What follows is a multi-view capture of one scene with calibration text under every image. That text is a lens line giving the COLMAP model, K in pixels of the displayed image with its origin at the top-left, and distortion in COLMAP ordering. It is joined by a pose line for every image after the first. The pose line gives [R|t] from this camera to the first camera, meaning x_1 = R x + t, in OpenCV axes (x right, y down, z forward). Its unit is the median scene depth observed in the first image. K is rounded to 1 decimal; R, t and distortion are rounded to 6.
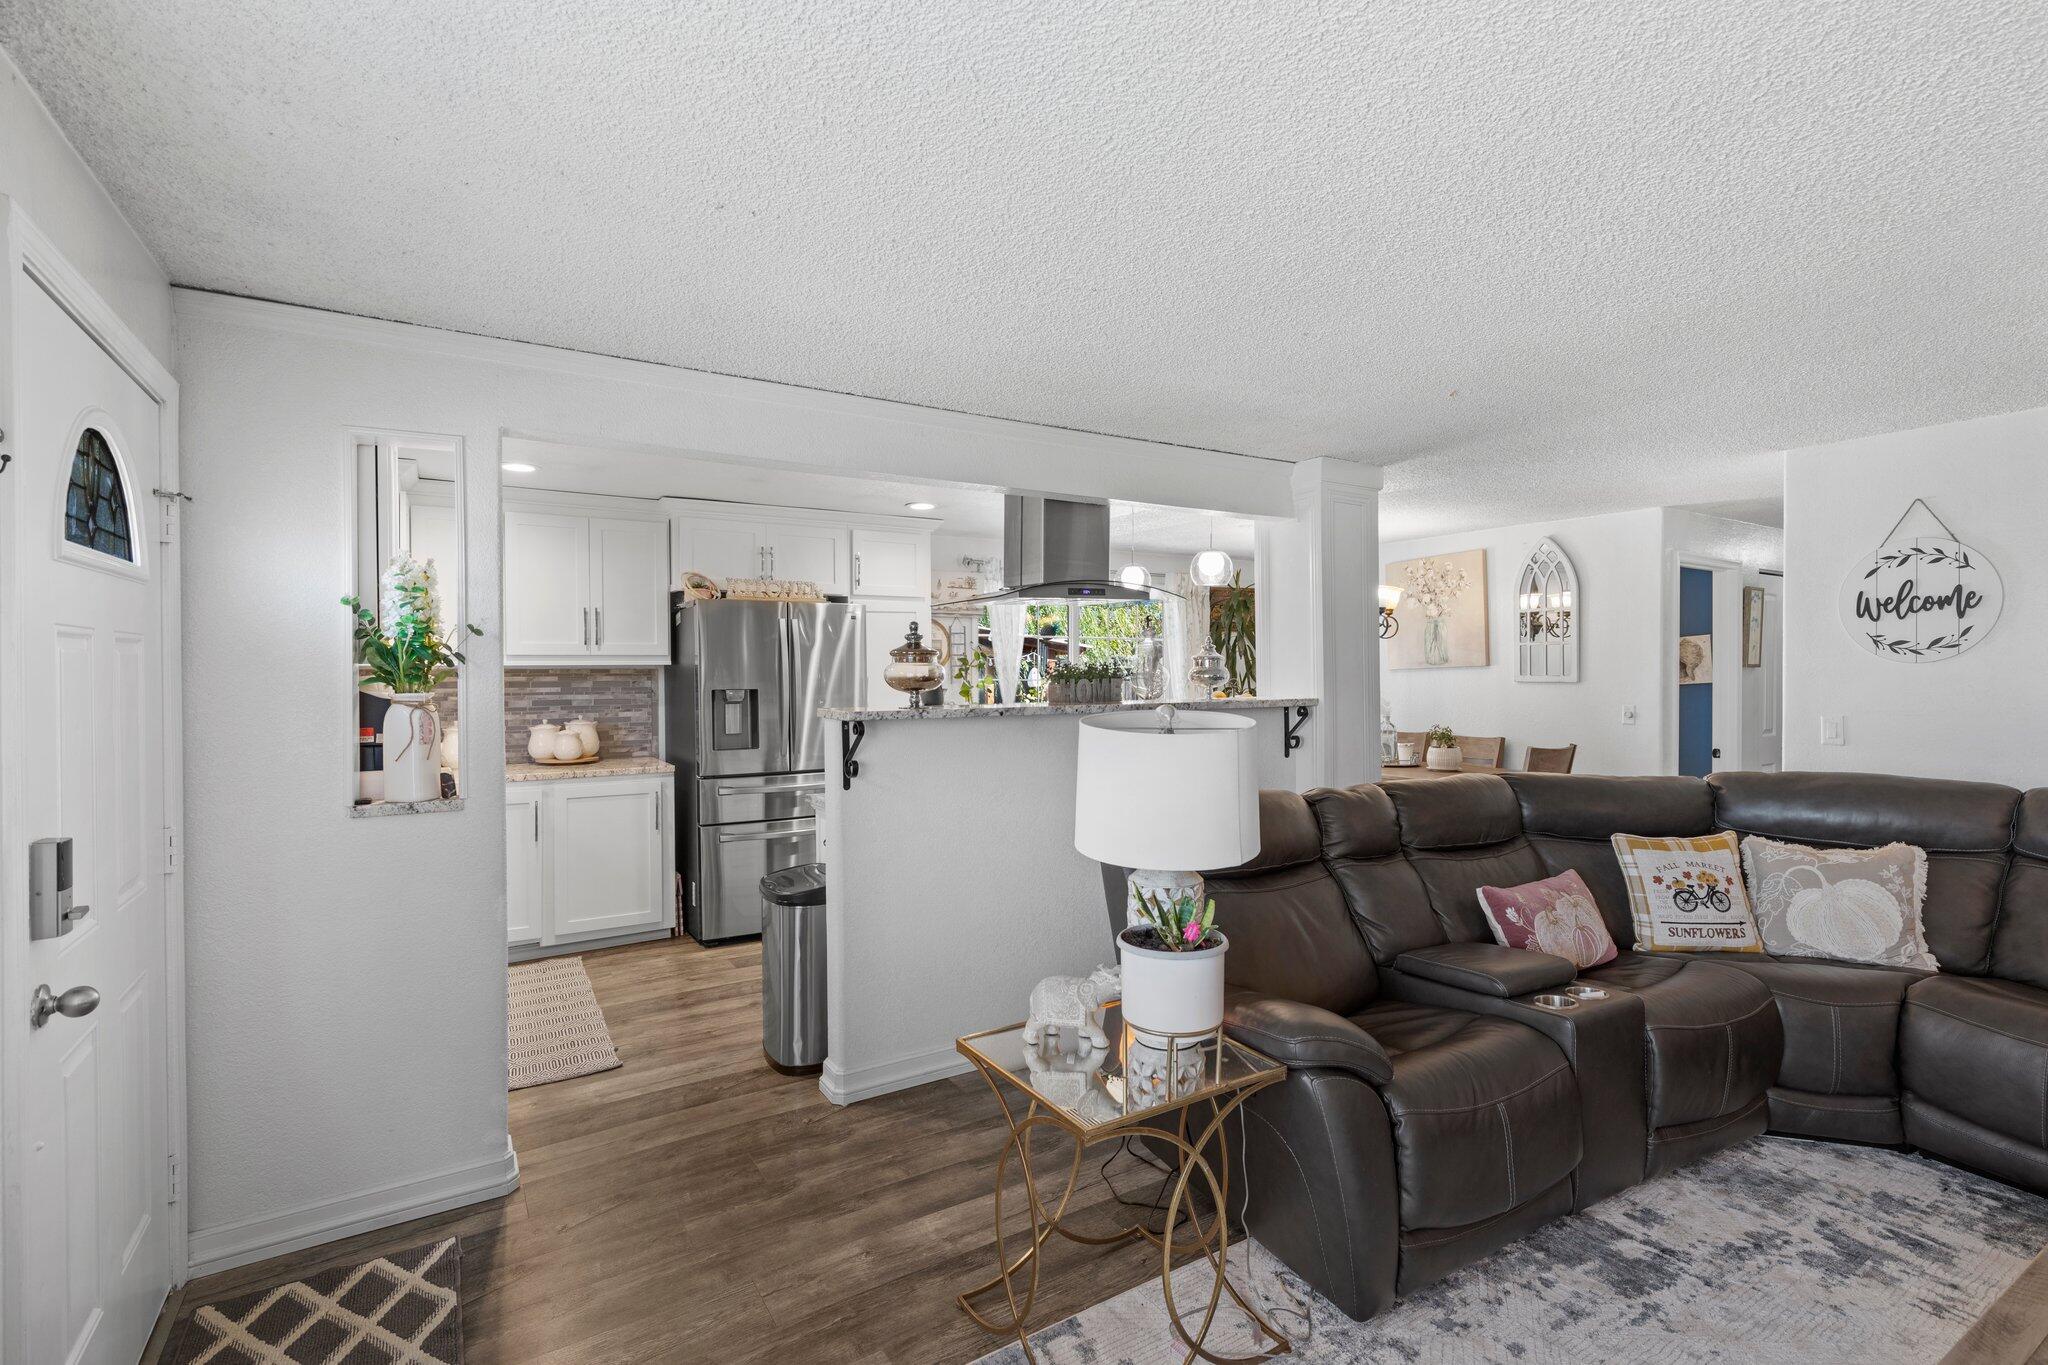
lens RADIAL K [[960.7, 0, 1026.1], [0, 960.7, 679.2], [0, 0, 1]] dist [0.000522, 0.000014]
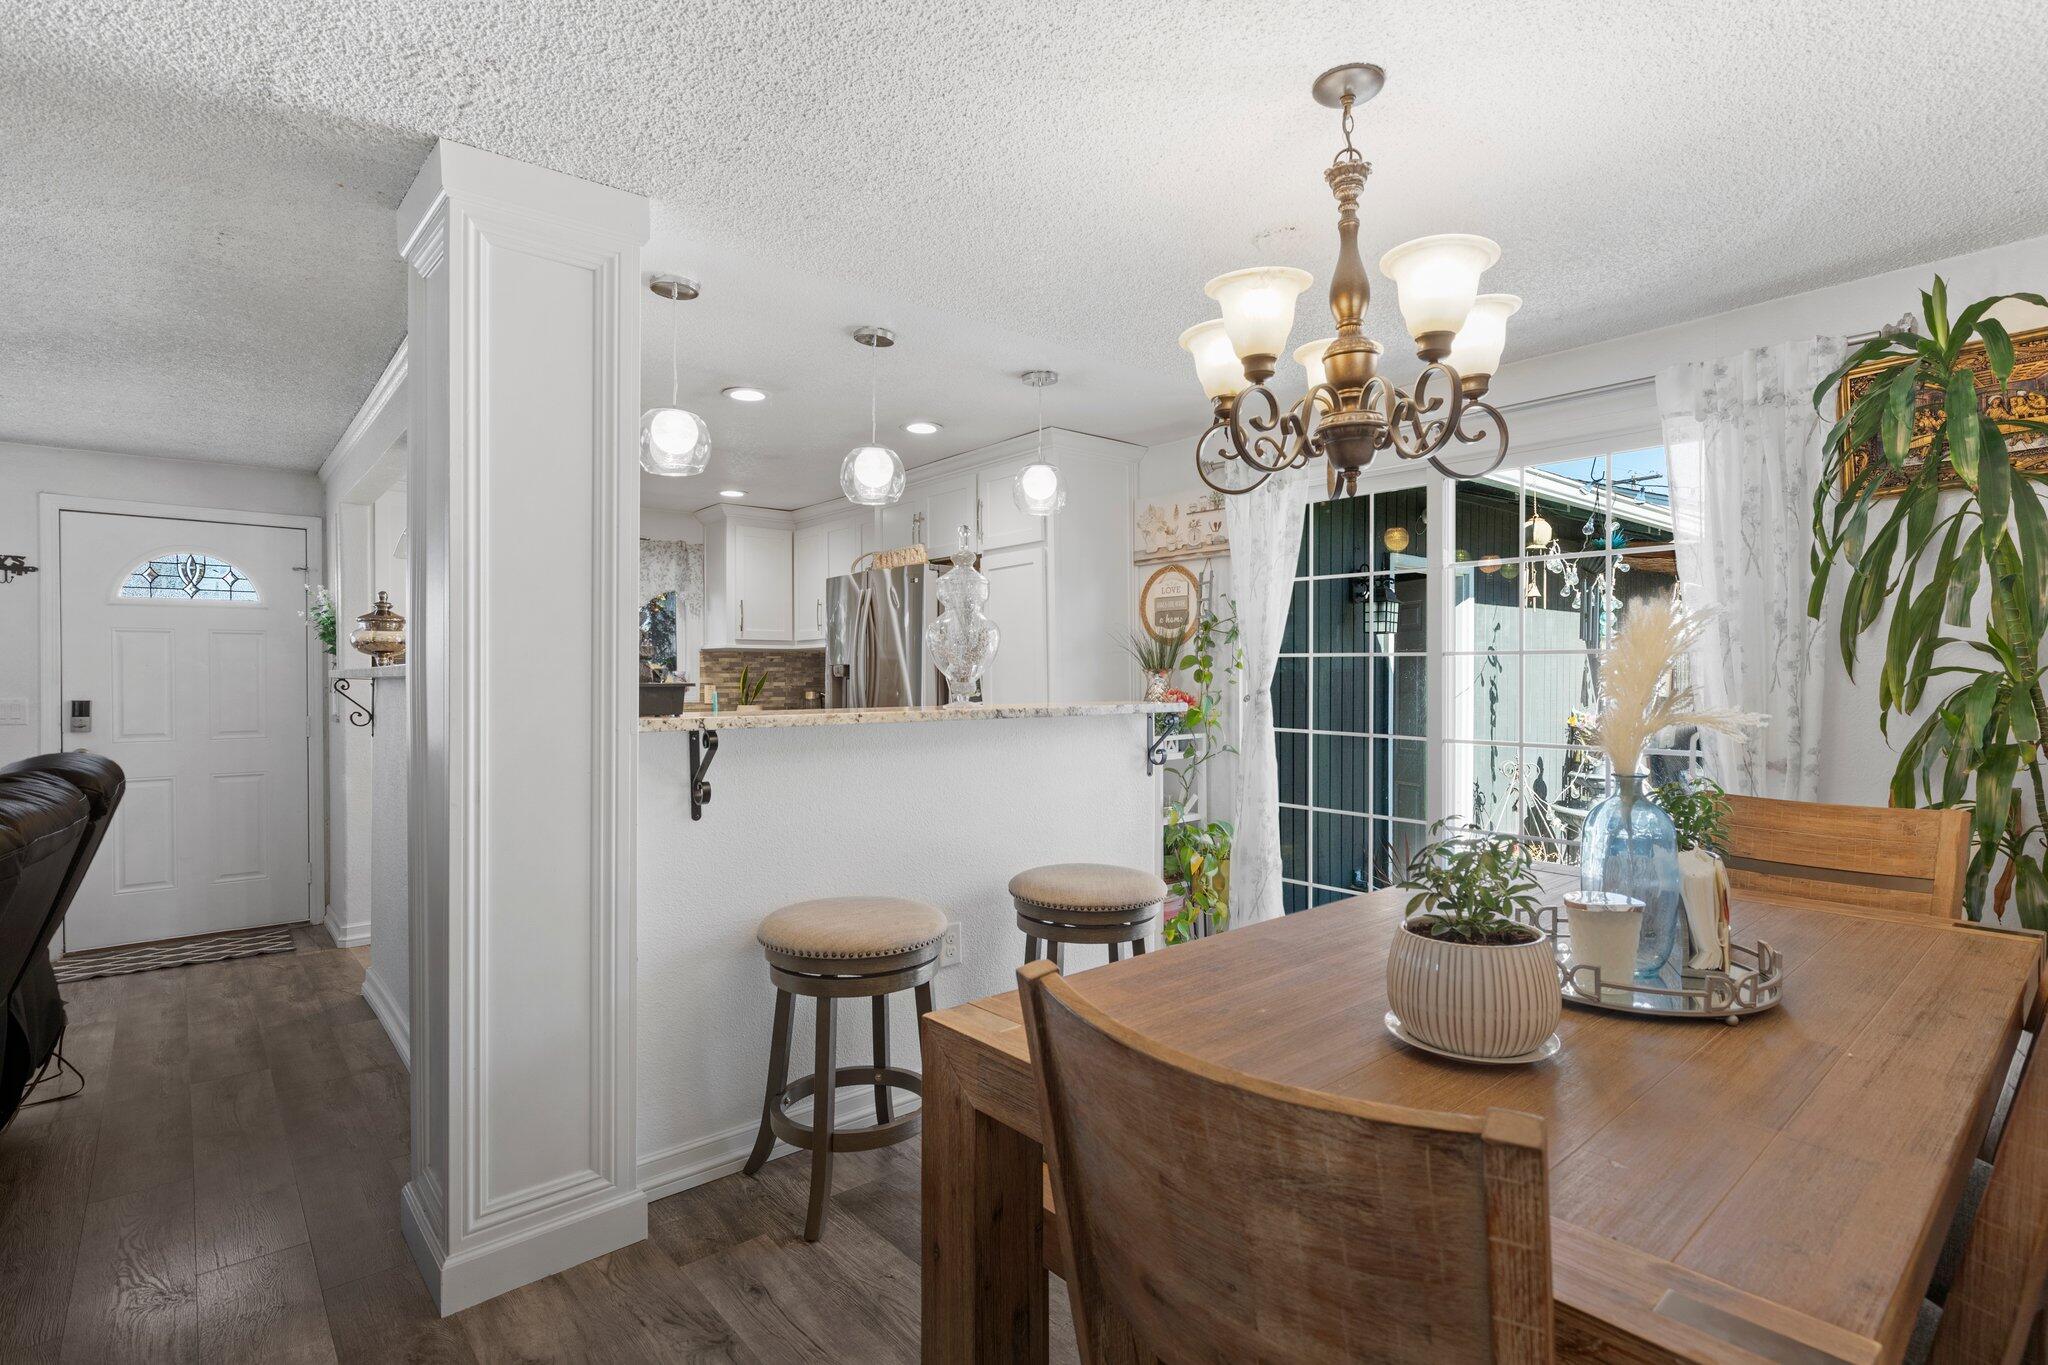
lens RADIAL K [[973.3, 0, 1023.5], [0, 973.3, 684.2], [0, 0, 1]] dist [-0.000092, 0.000044]
pose [[0.148355, 0.000457, -0.988934, 0.806269], [-0.005479, 0.999985, -0.000360, 0.033310], [0.988919, 0.005472, 0.148355, 1.149976]]
